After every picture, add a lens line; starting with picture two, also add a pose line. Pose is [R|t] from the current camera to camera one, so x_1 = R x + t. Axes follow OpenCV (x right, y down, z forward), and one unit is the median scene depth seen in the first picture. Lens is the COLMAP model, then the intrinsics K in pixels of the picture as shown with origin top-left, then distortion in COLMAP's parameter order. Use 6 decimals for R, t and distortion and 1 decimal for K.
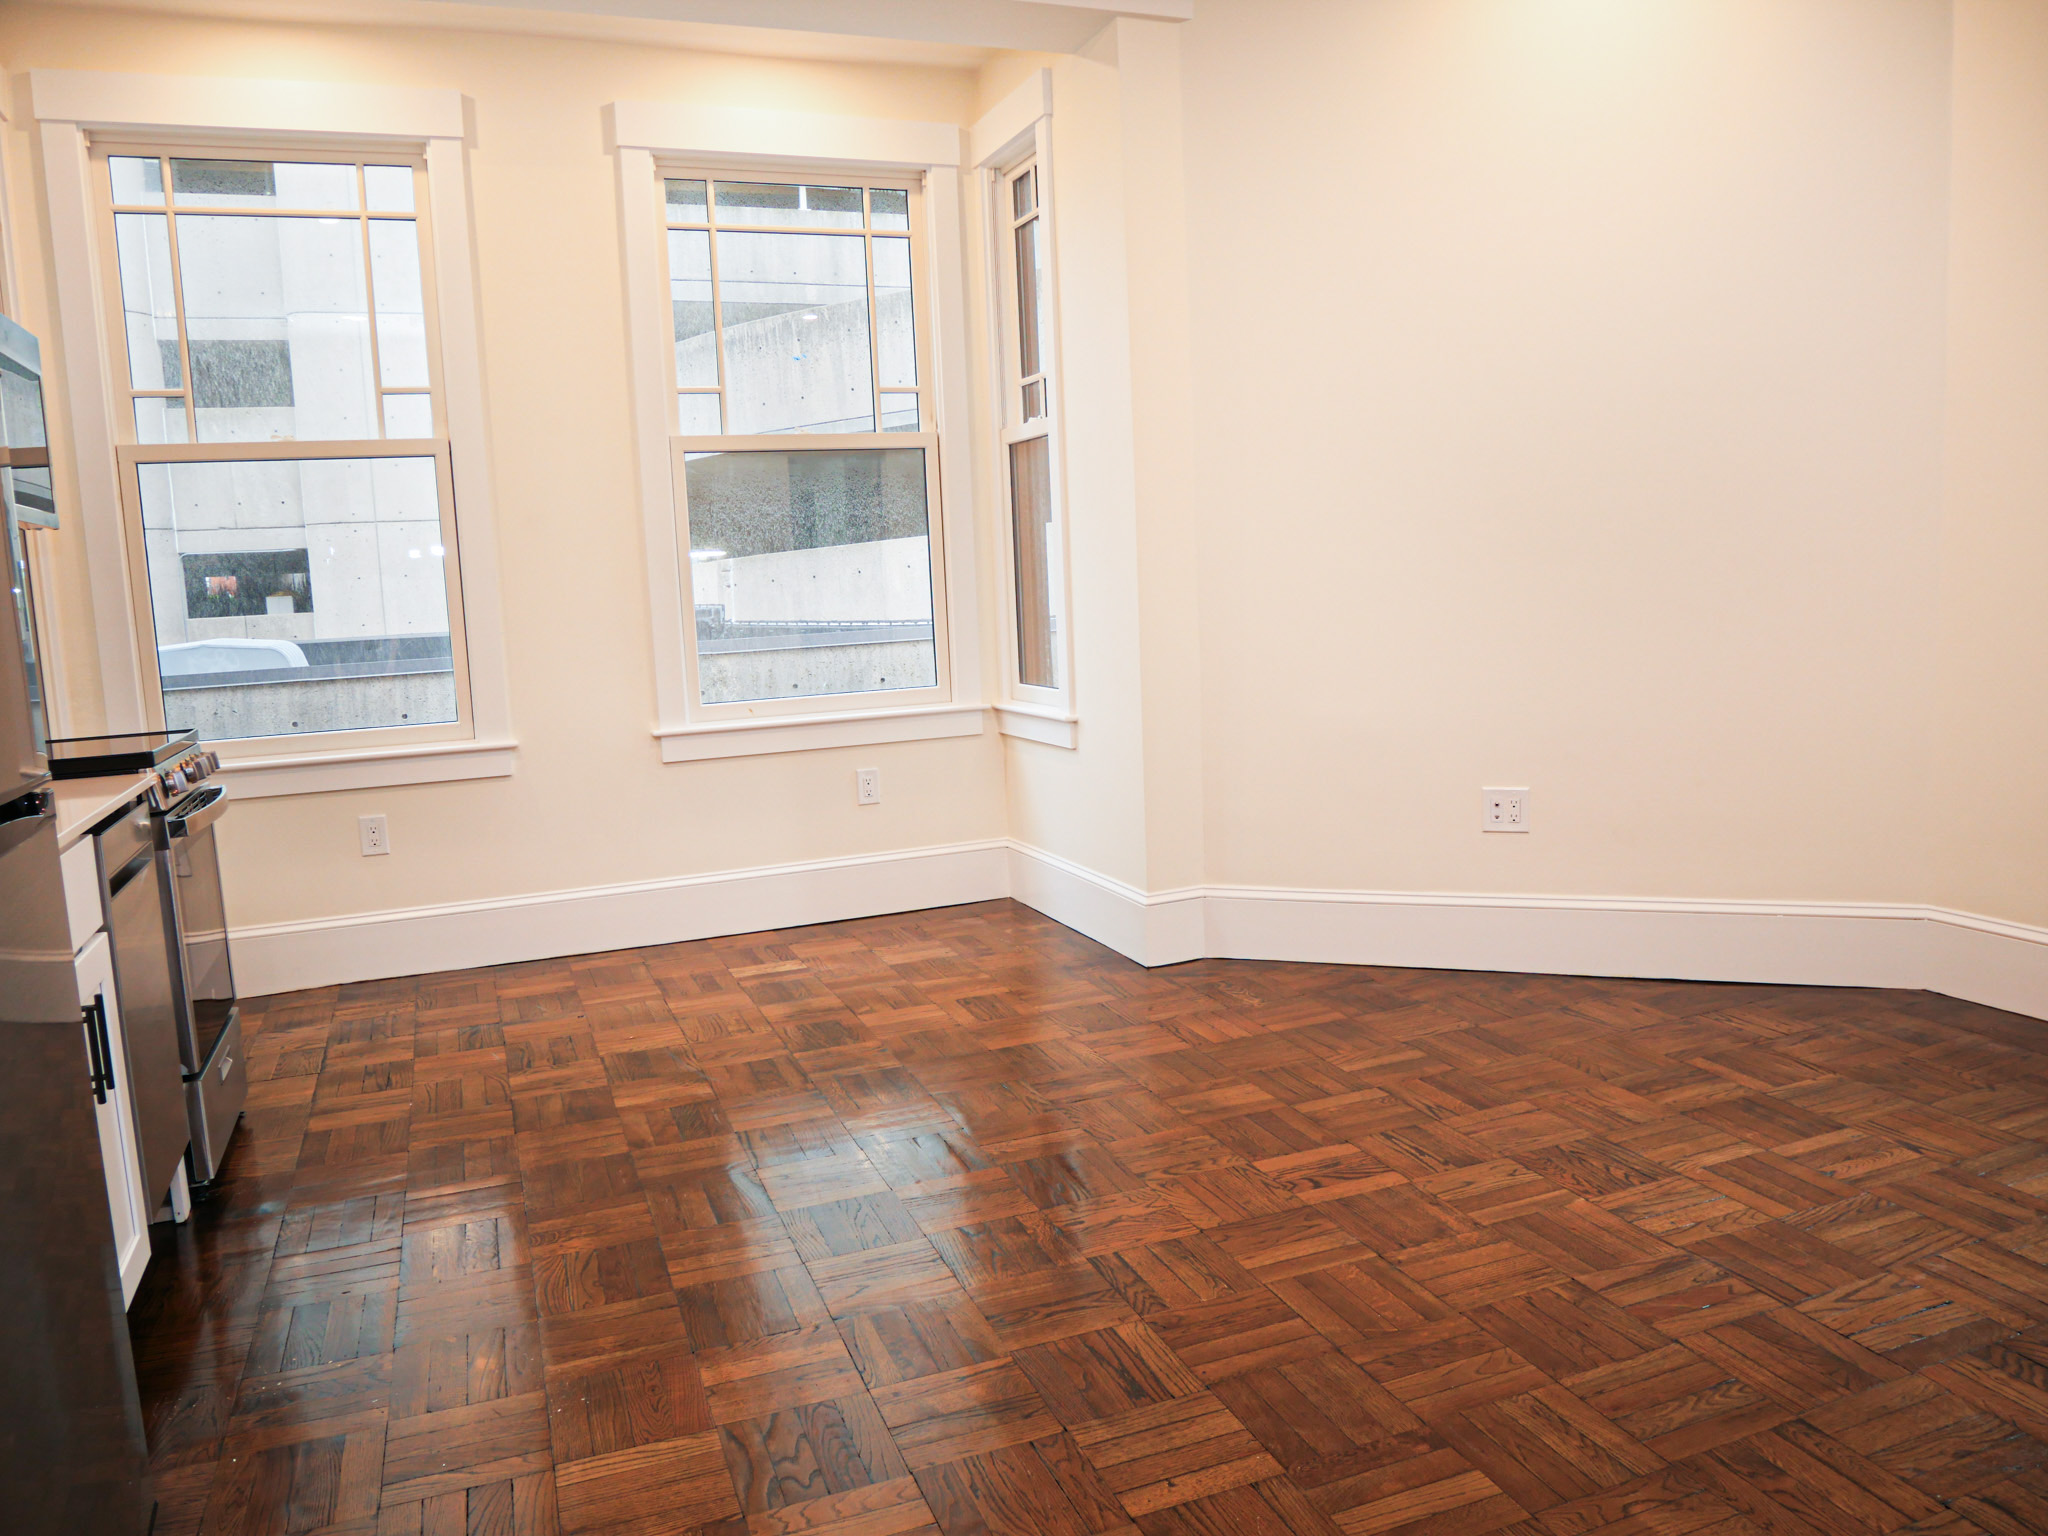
lens RADIAL K [[1446.0, 0, 1035.2], [0, 1446.0, 769.7], [0, 0, 1]] dist [-0.049160, 0.003711]
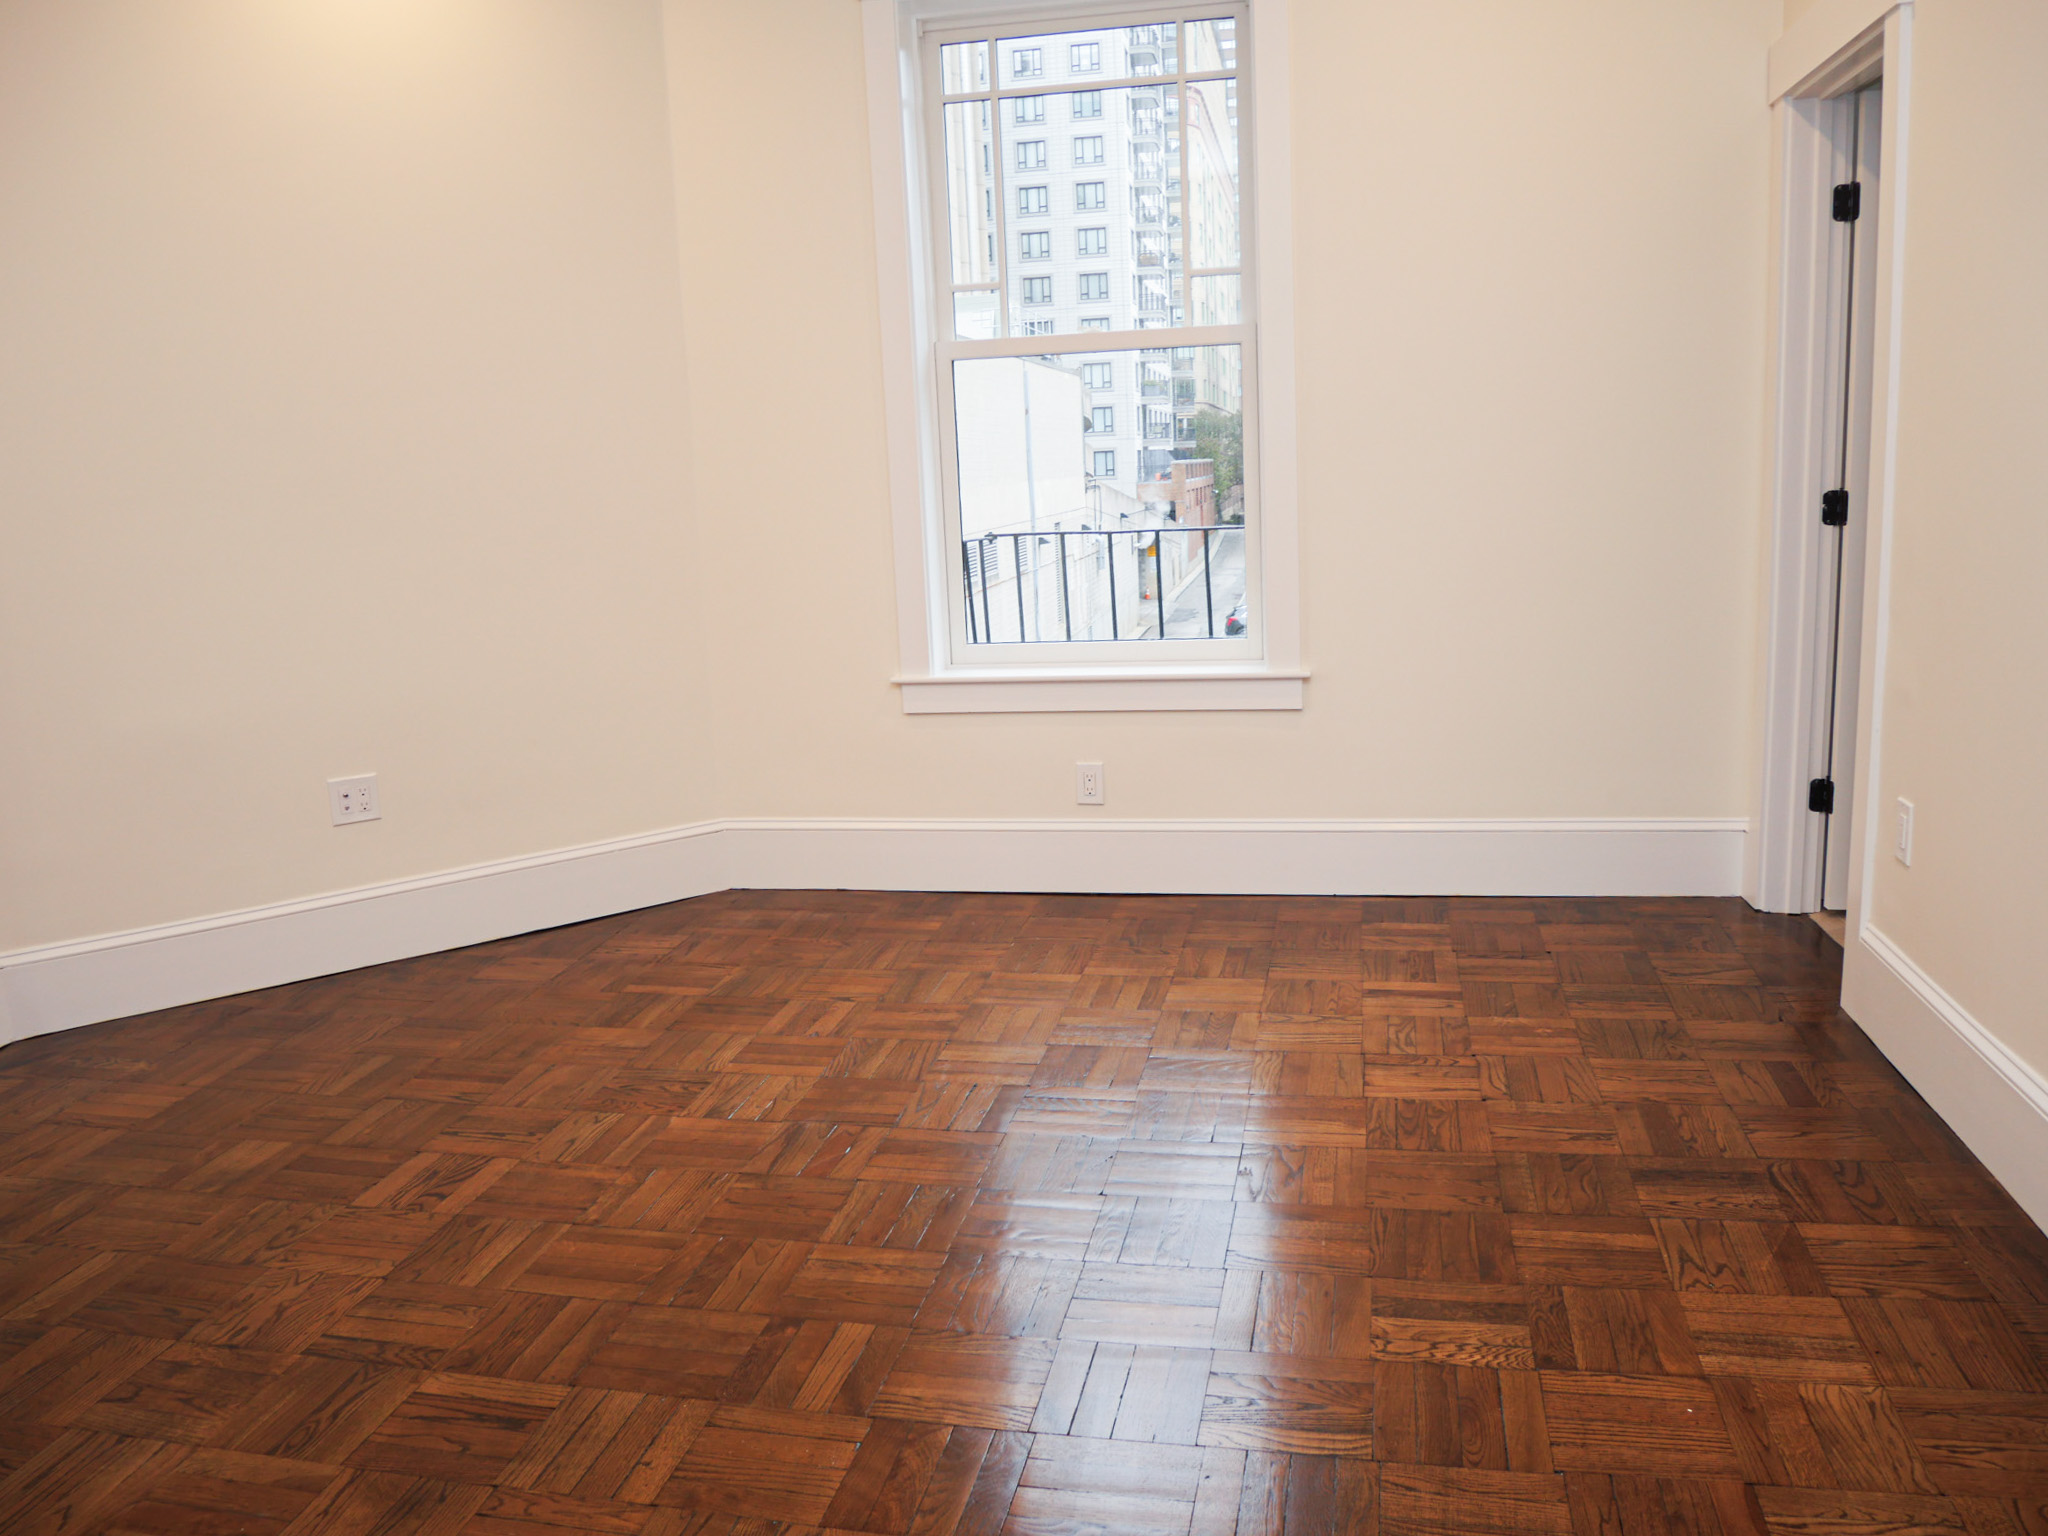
lens RADIAL K [[1568.0, 0, 982.9], [0, 1568.0, 767.1], [0, 0, 1]] dist [-0.082684, 0.041071]
pose [[0.564012, -0.137498, 0.814239, -0.341936], [0.135112, 0.988117, 0.073270, -0.011699], [-0.814638, 0.068689, 0.575888, 0.101205]]
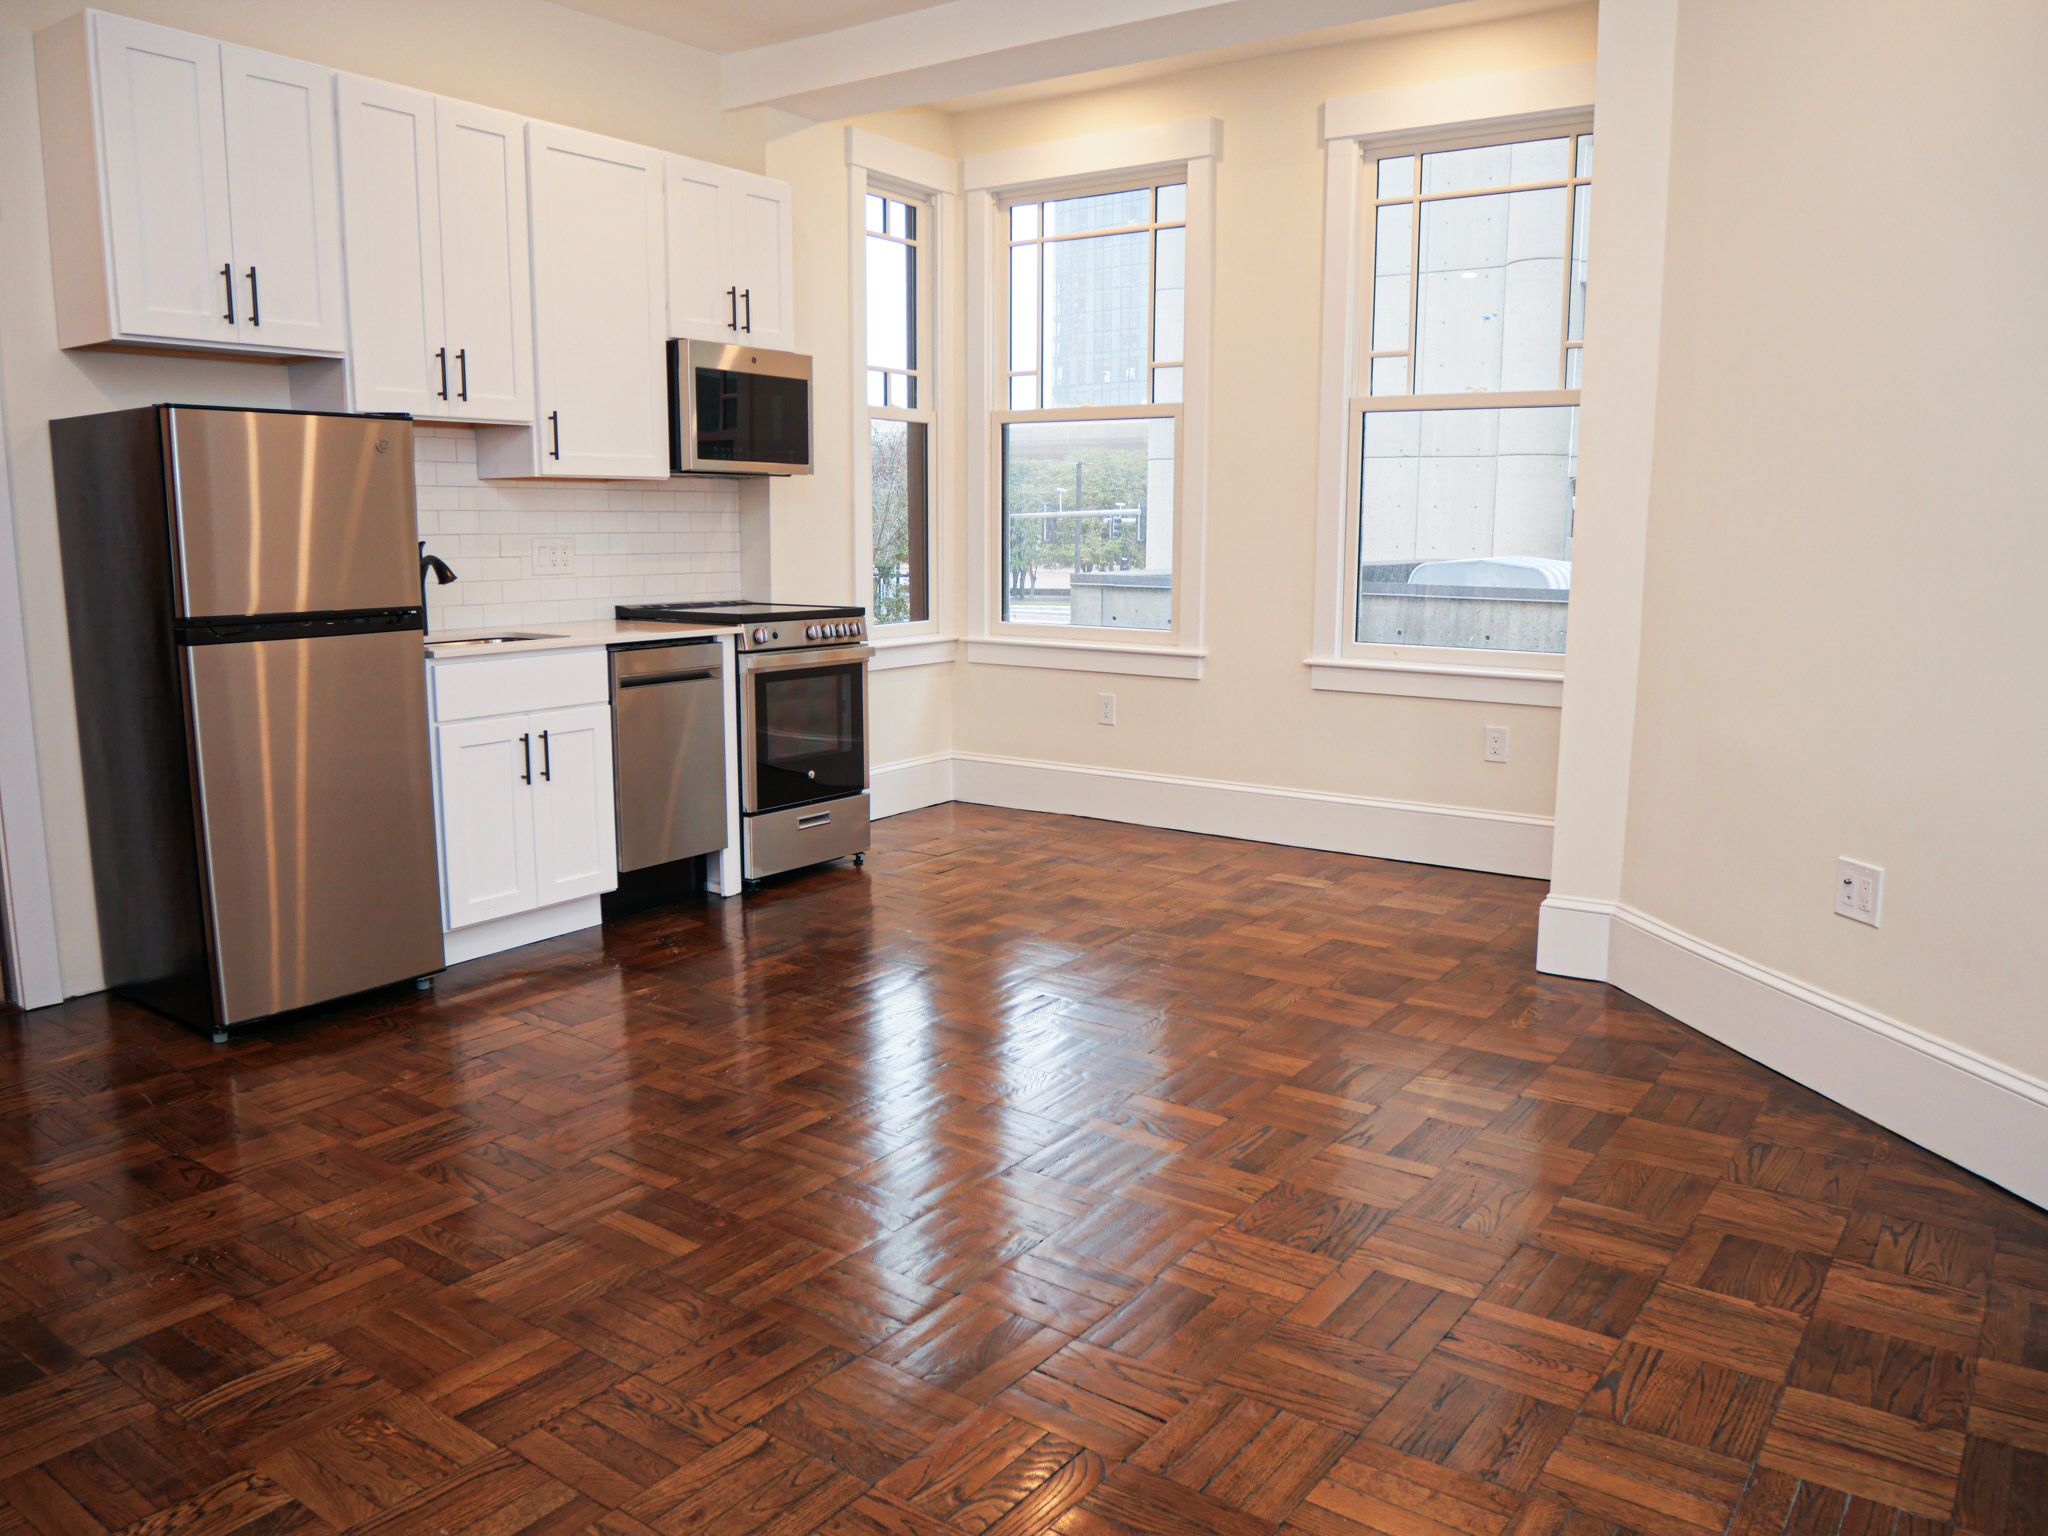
lens RADIAL K [[1501.8, 0, 1129.3], [0, 1501.8, 772.8], [0, 0, 1]] dist [-0.041251, 0.004709]
pose [[0.571847, 0.181137, -0.800113, 0.928101], [-0.143911, 0.982344, 0.119538, -0.090704], [0.807639, 0.046788, 0.587818, 0.295298]]
